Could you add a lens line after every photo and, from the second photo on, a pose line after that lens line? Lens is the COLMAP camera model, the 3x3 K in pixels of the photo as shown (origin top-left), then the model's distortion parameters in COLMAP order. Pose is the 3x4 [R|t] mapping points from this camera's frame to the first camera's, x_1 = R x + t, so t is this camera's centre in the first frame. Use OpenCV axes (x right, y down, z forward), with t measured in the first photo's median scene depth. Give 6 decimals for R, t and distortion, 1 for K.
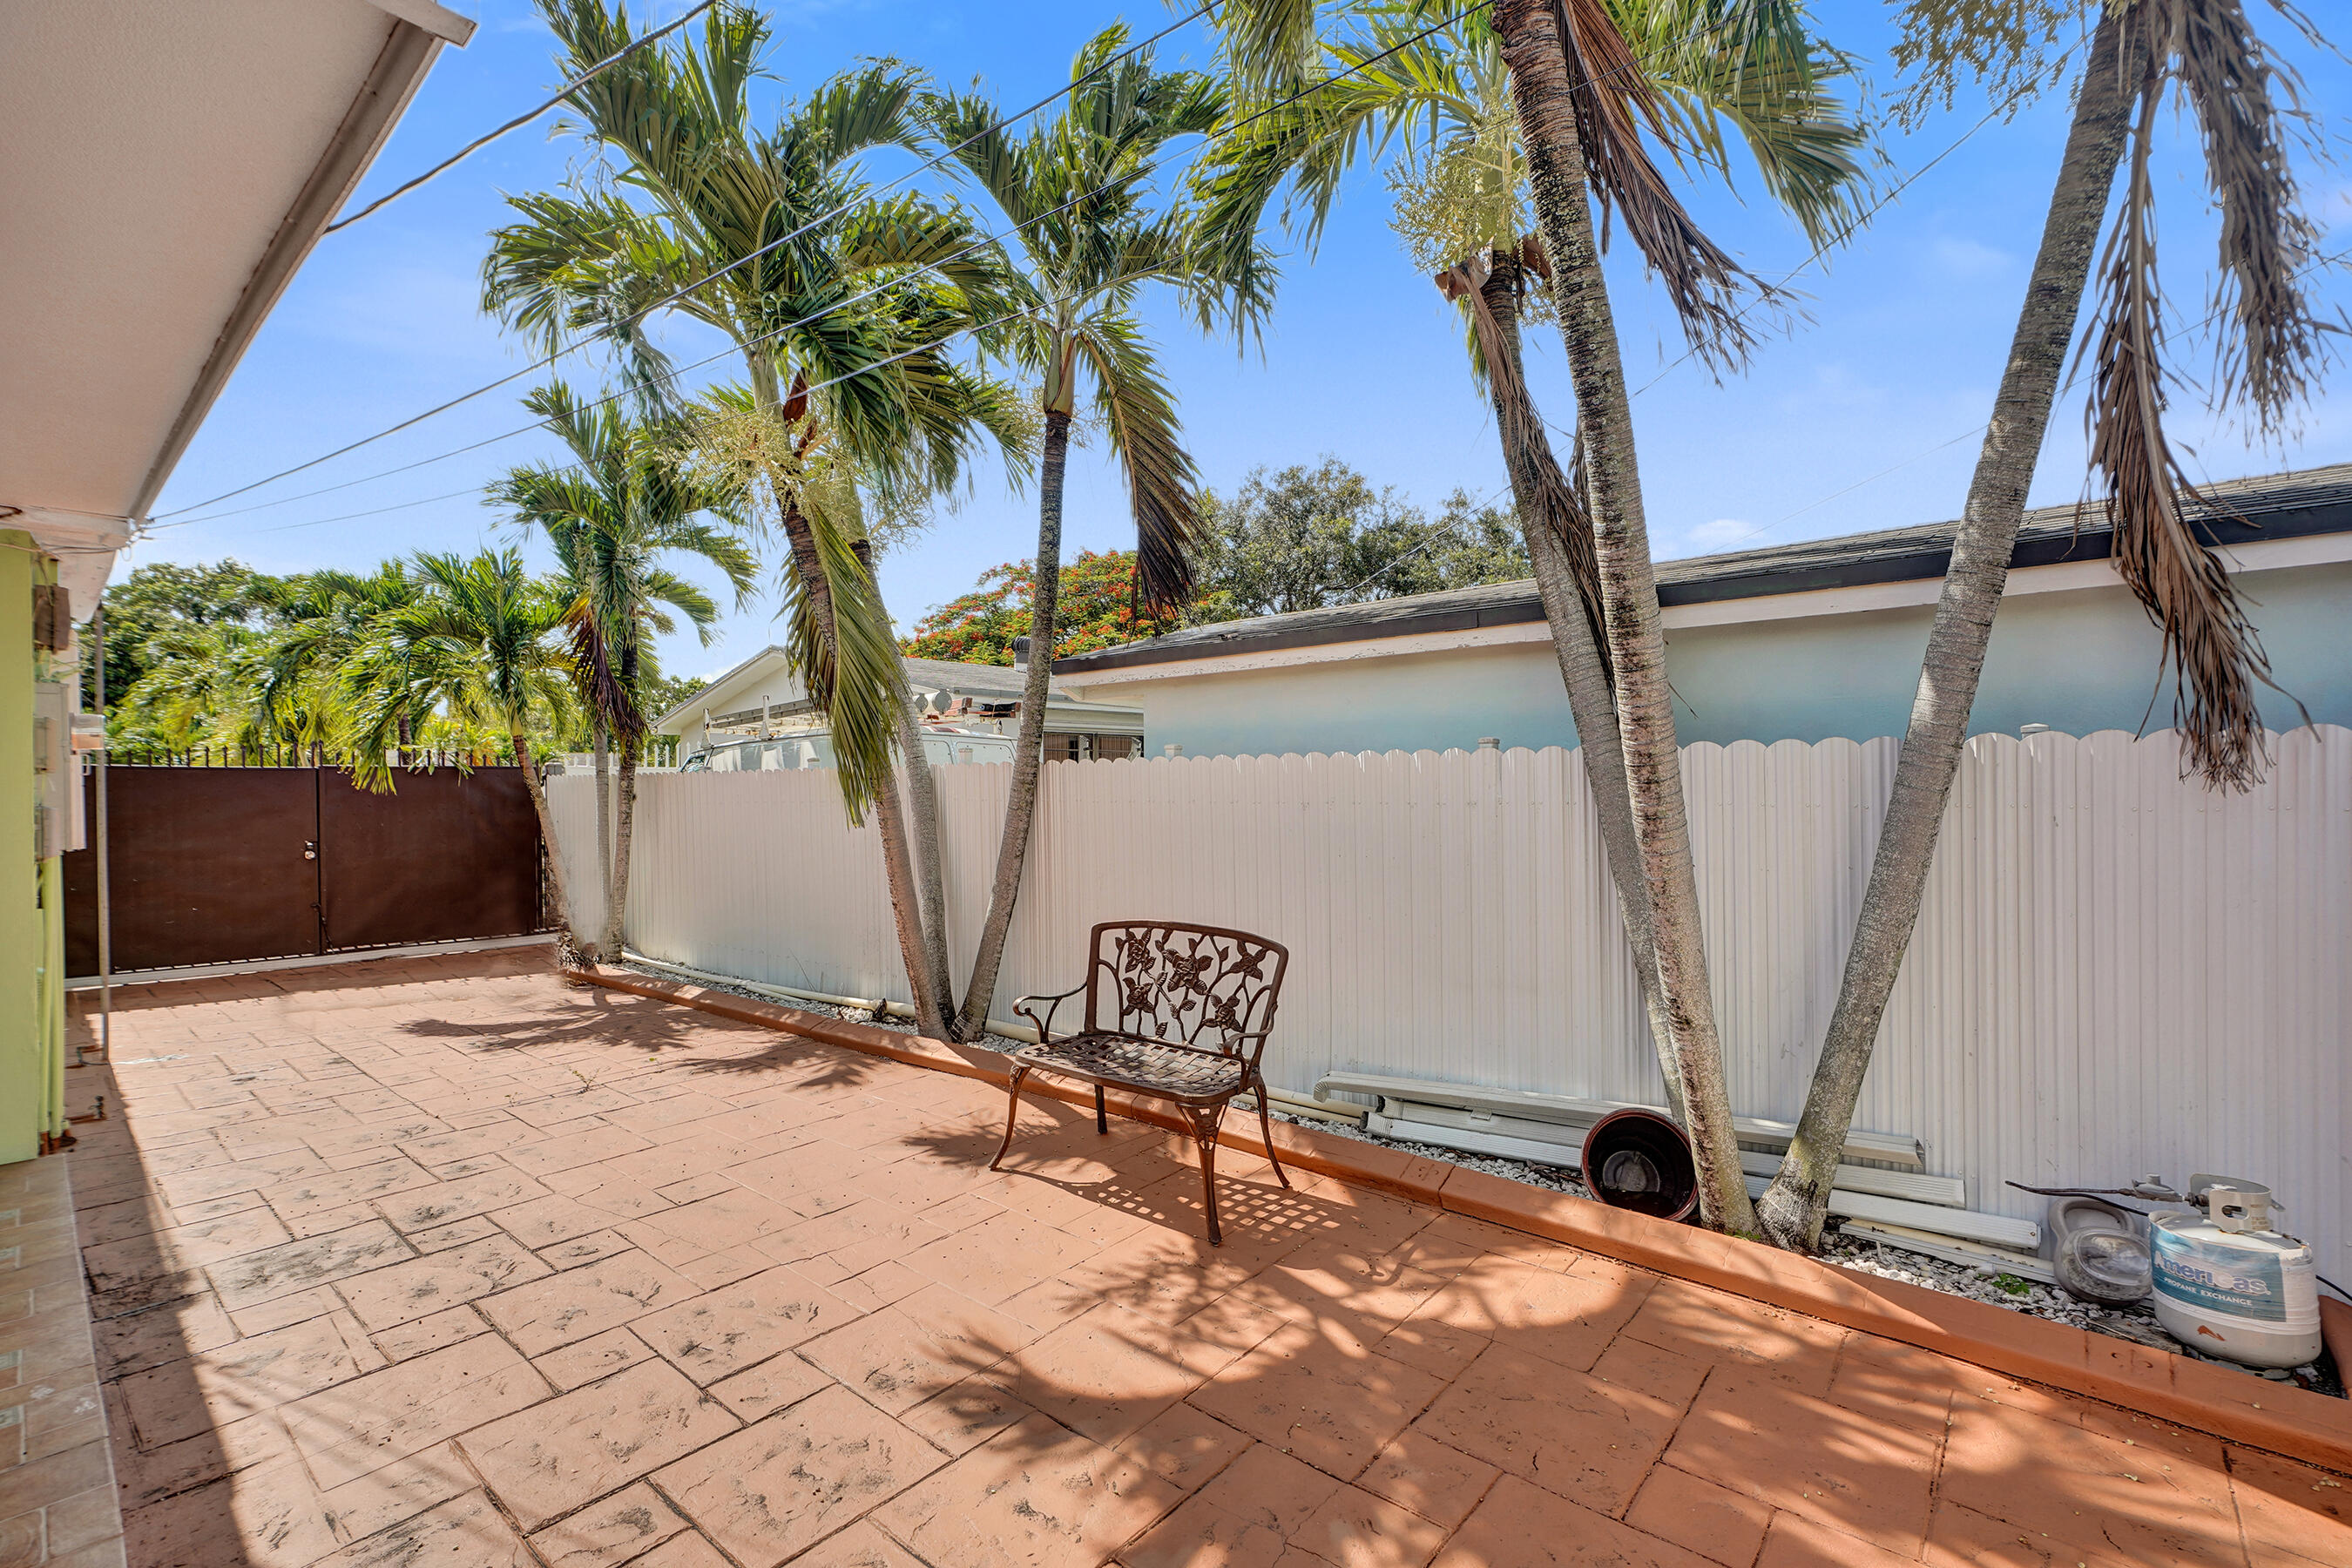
lens RADIAL K [[1073.6, 0, 1113.8], [0, 1073.6, 778.9], [0, 0, 1]] dist [-0.003296, 0.006385]
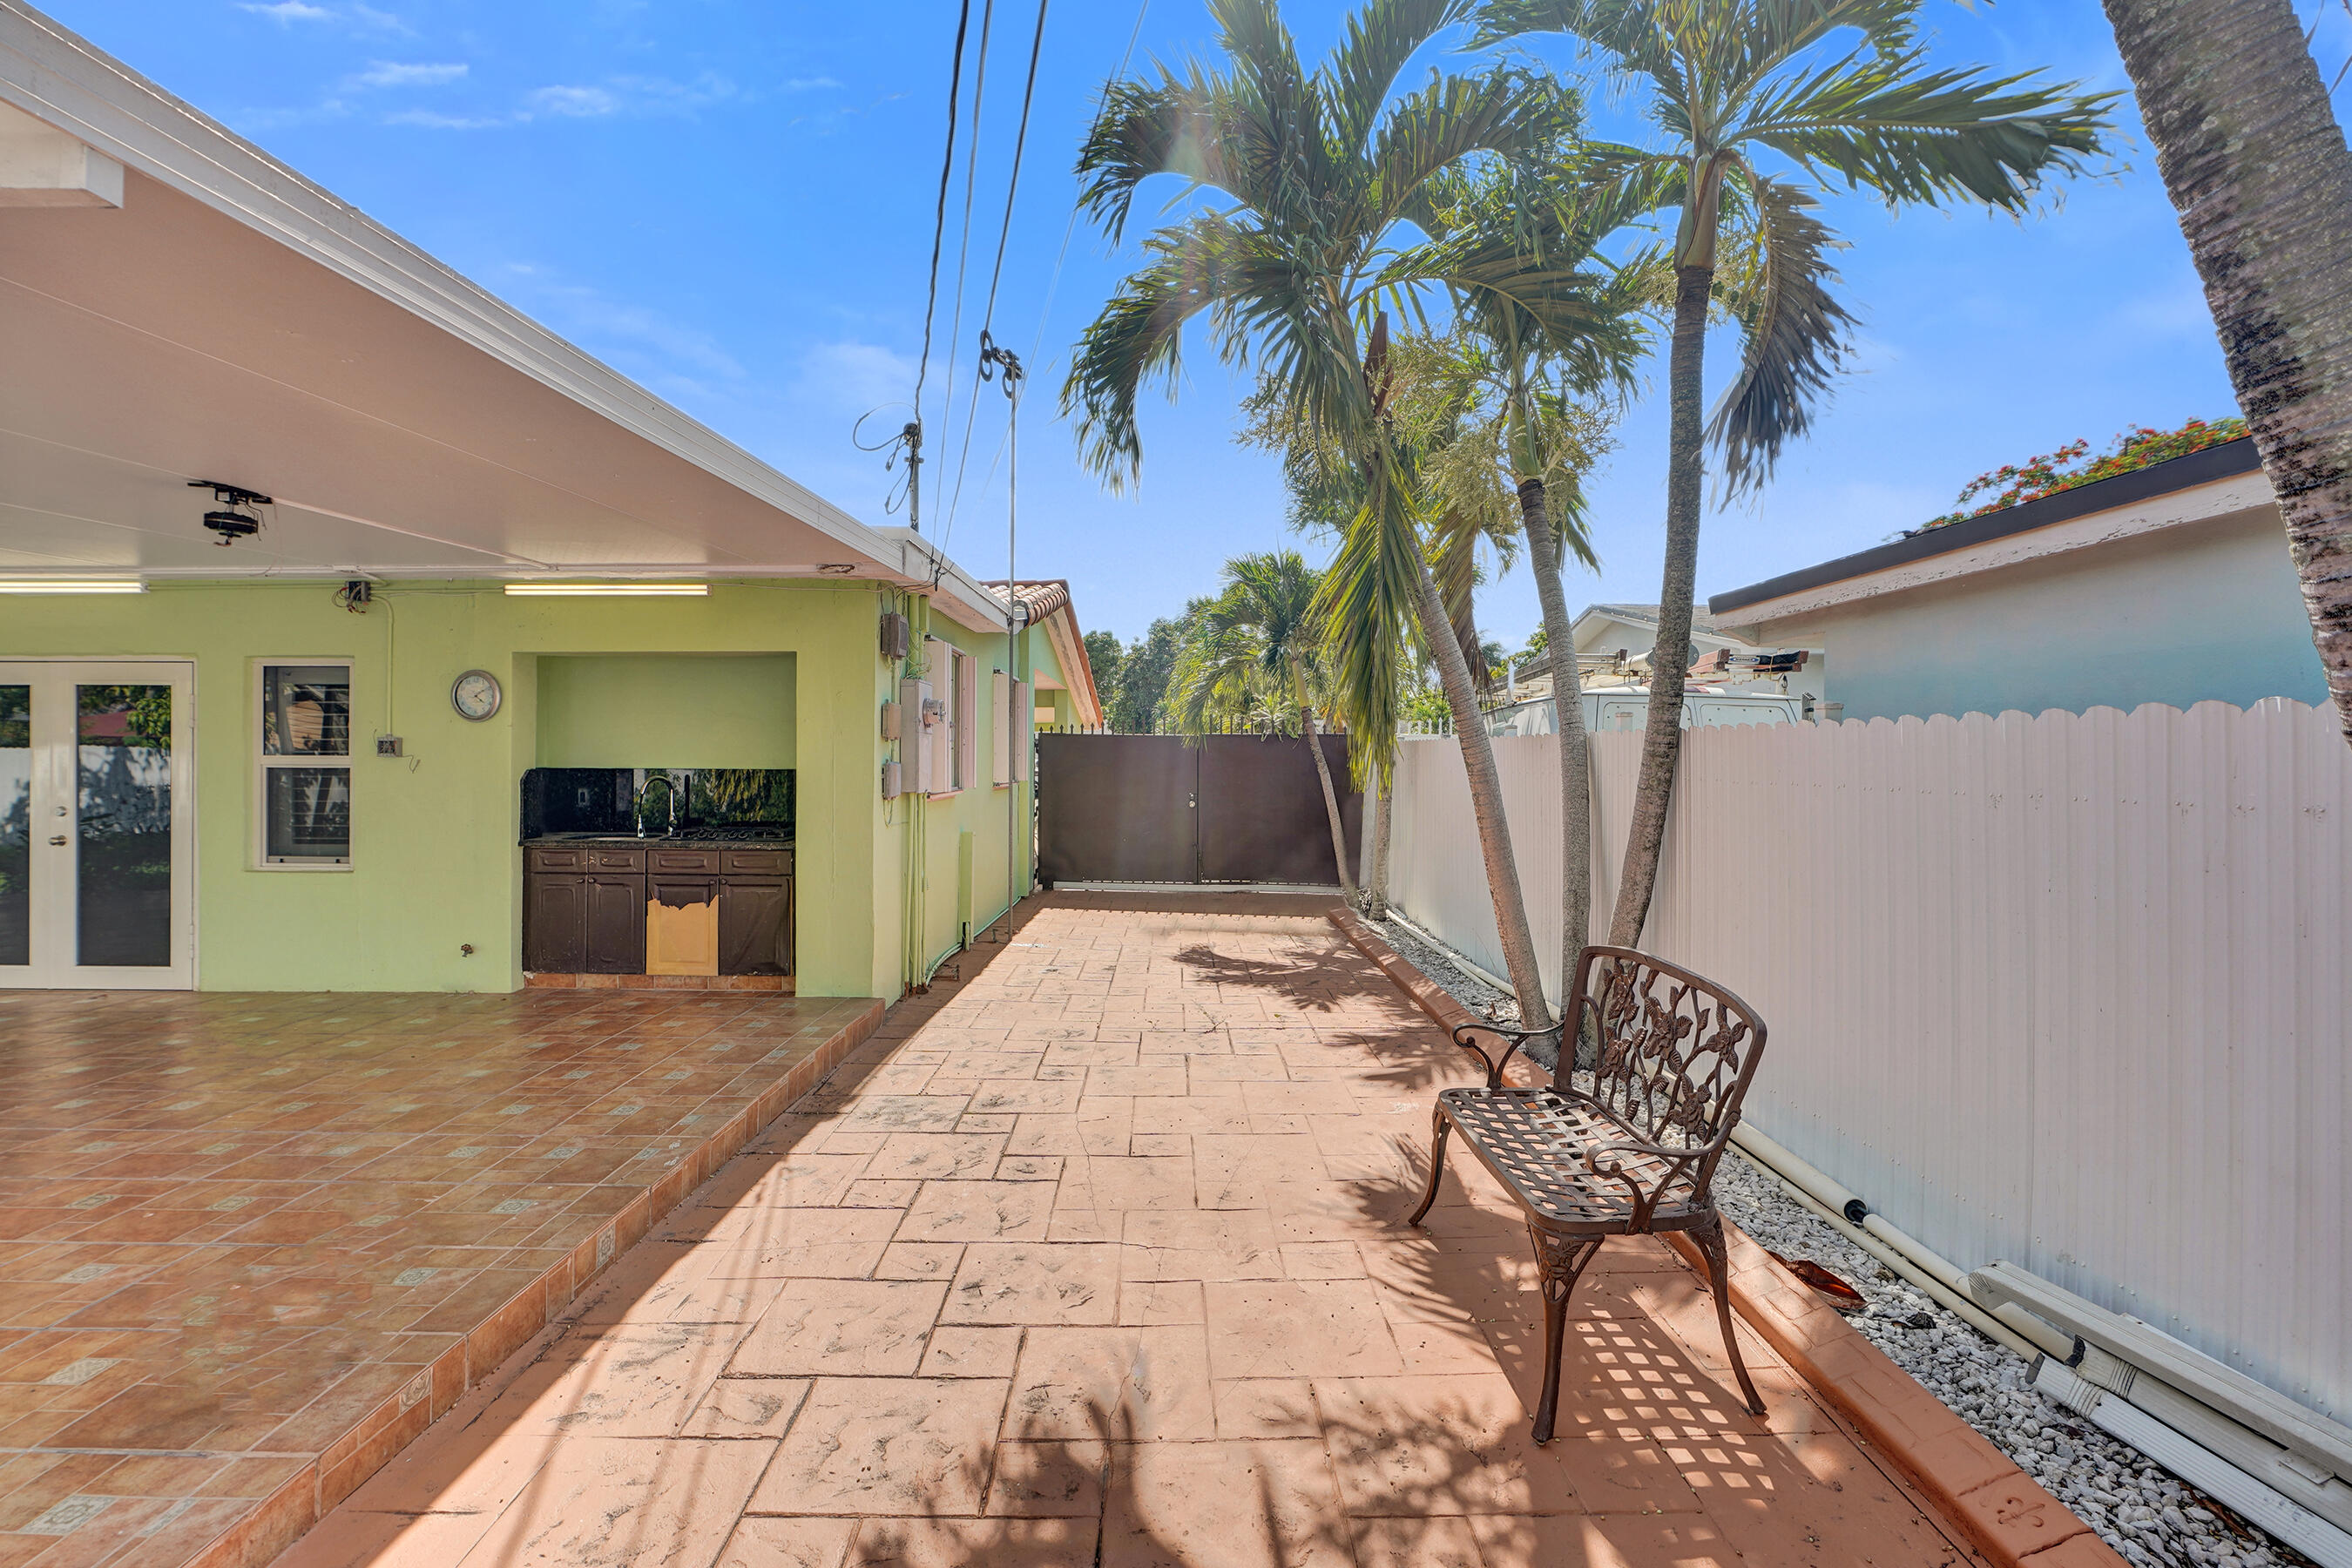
lens RADIAL K [[1073.6, 0, 1175.0], [0, 1073.6, 753.3], [0, 0, 1]] dist [-0.003296, 0.006385]
pose [[0.673192, 0.015276, -0.739310, 0.389002], [-0.011009, 0.999883, 0.010636, -0.003214], [0.739386, 0.000979, 0.673281, 0.335580]]
